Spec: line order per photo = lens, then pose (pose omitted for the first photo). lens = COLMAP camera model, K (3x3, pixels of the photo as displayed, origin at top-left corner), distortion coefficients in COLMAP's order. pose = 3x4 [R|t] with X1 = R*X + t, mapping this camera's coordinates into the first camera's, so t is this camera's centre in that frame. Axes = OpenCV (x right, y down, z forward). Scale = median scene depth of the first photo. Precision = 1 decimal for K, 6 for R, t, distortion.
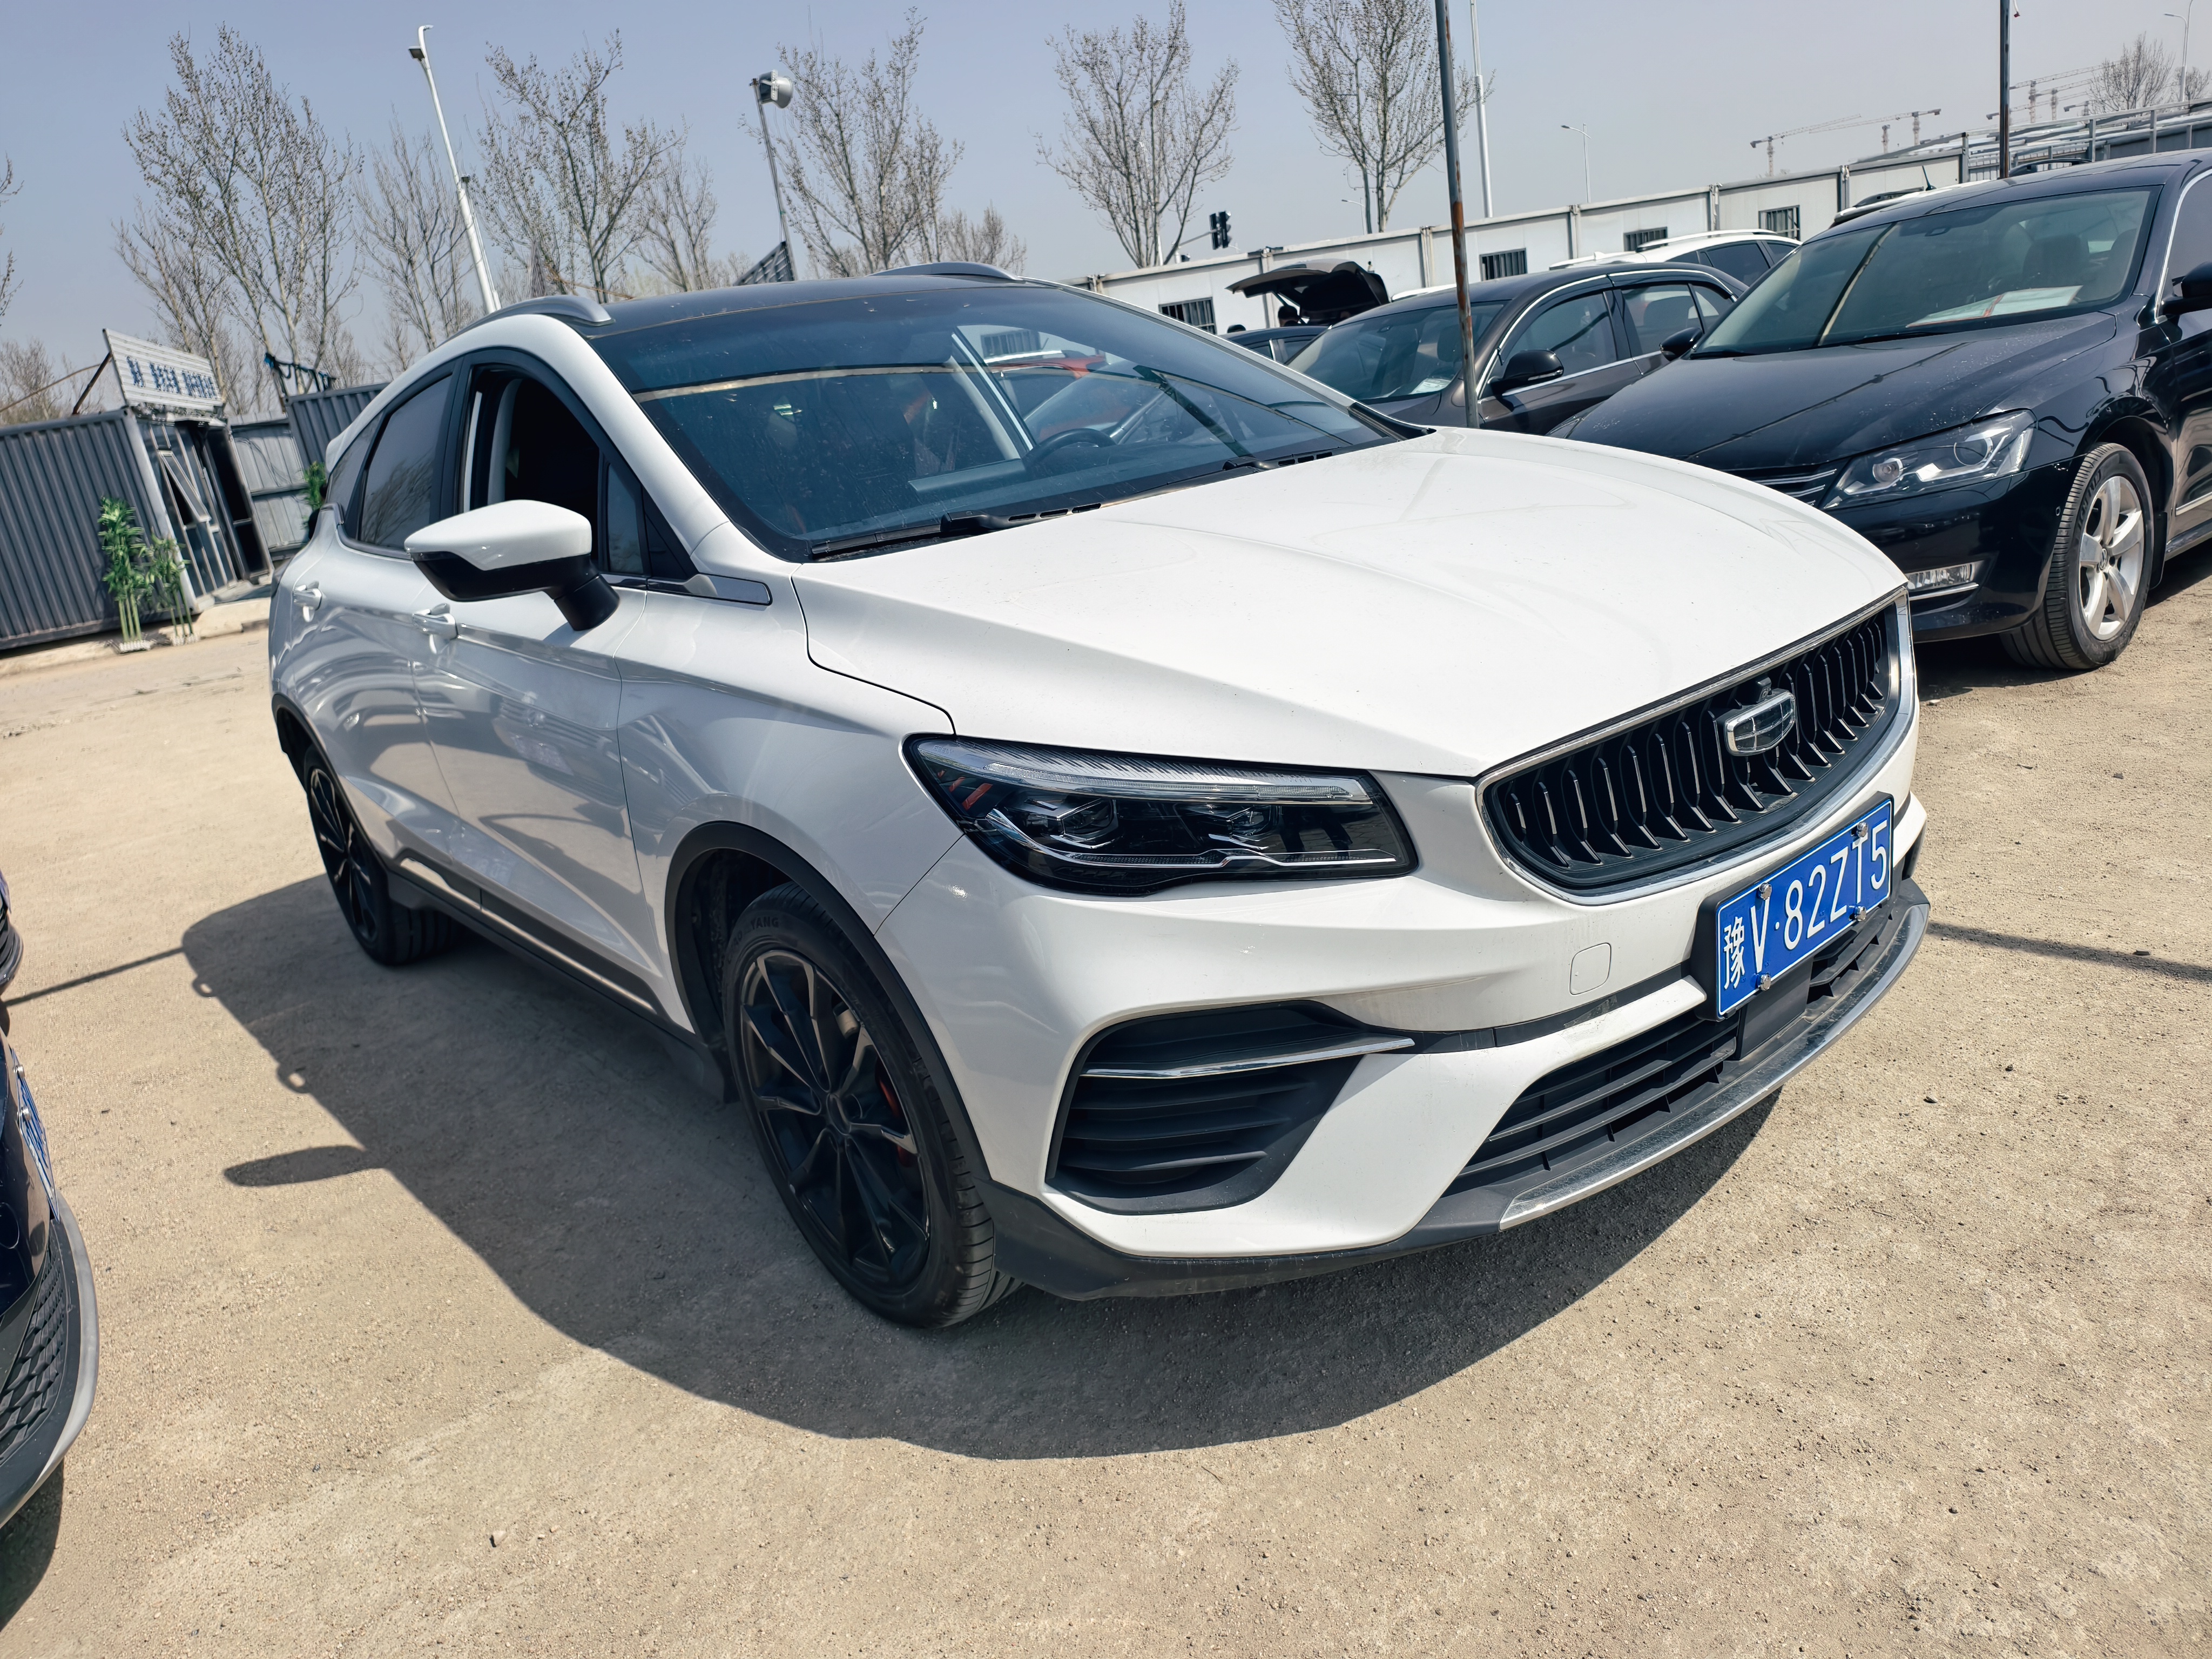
lens RADIAL K [[1575.2, 0, 1106.0], [0, 1575.2, 829.5], [0, 0, 1]] dist [-0.000277, -0.025145]
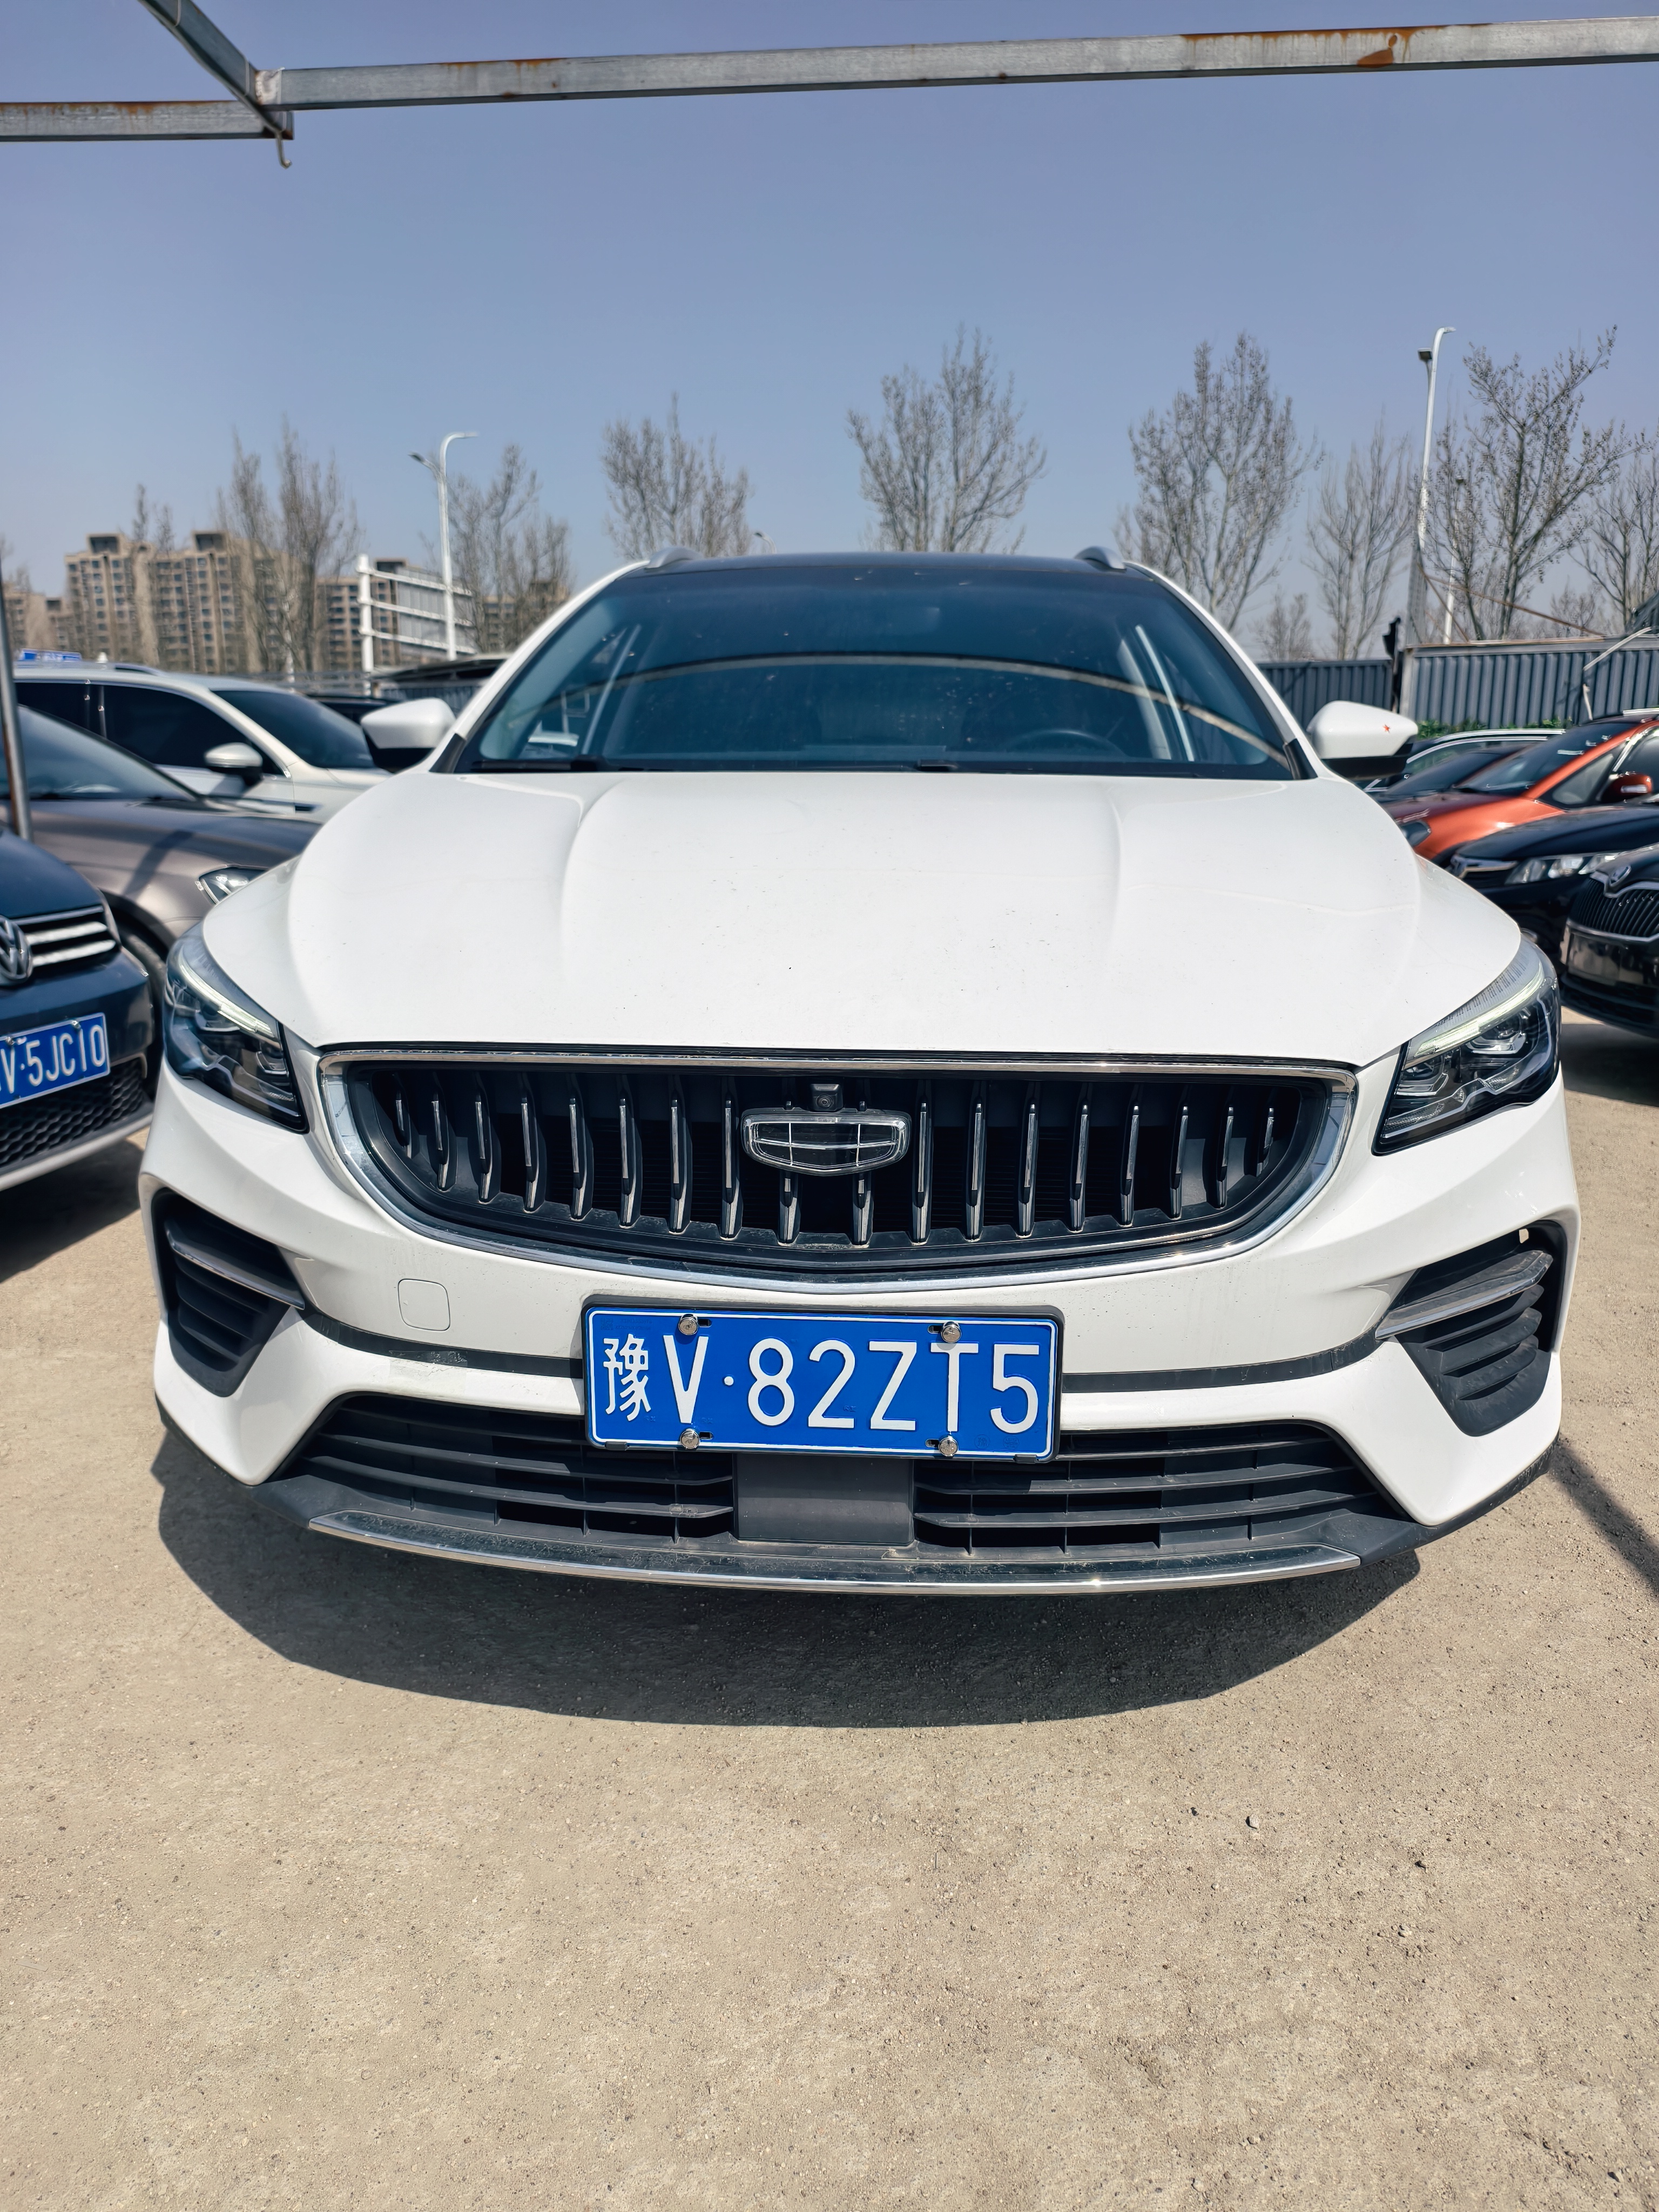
lens RADIAL K [[1575.2, 0, 829.5], [0, 1575.2, 1106.0], [0, 0, 1]] dist [-0.000277, -0.025145]
pose [[0.692270, 0.284805, -0.663060, 0.122319], [-0.295155, 0.950203, 0.099984, -0.021288], [0.658518, 0.126490, 0.741859, 0.055044]]
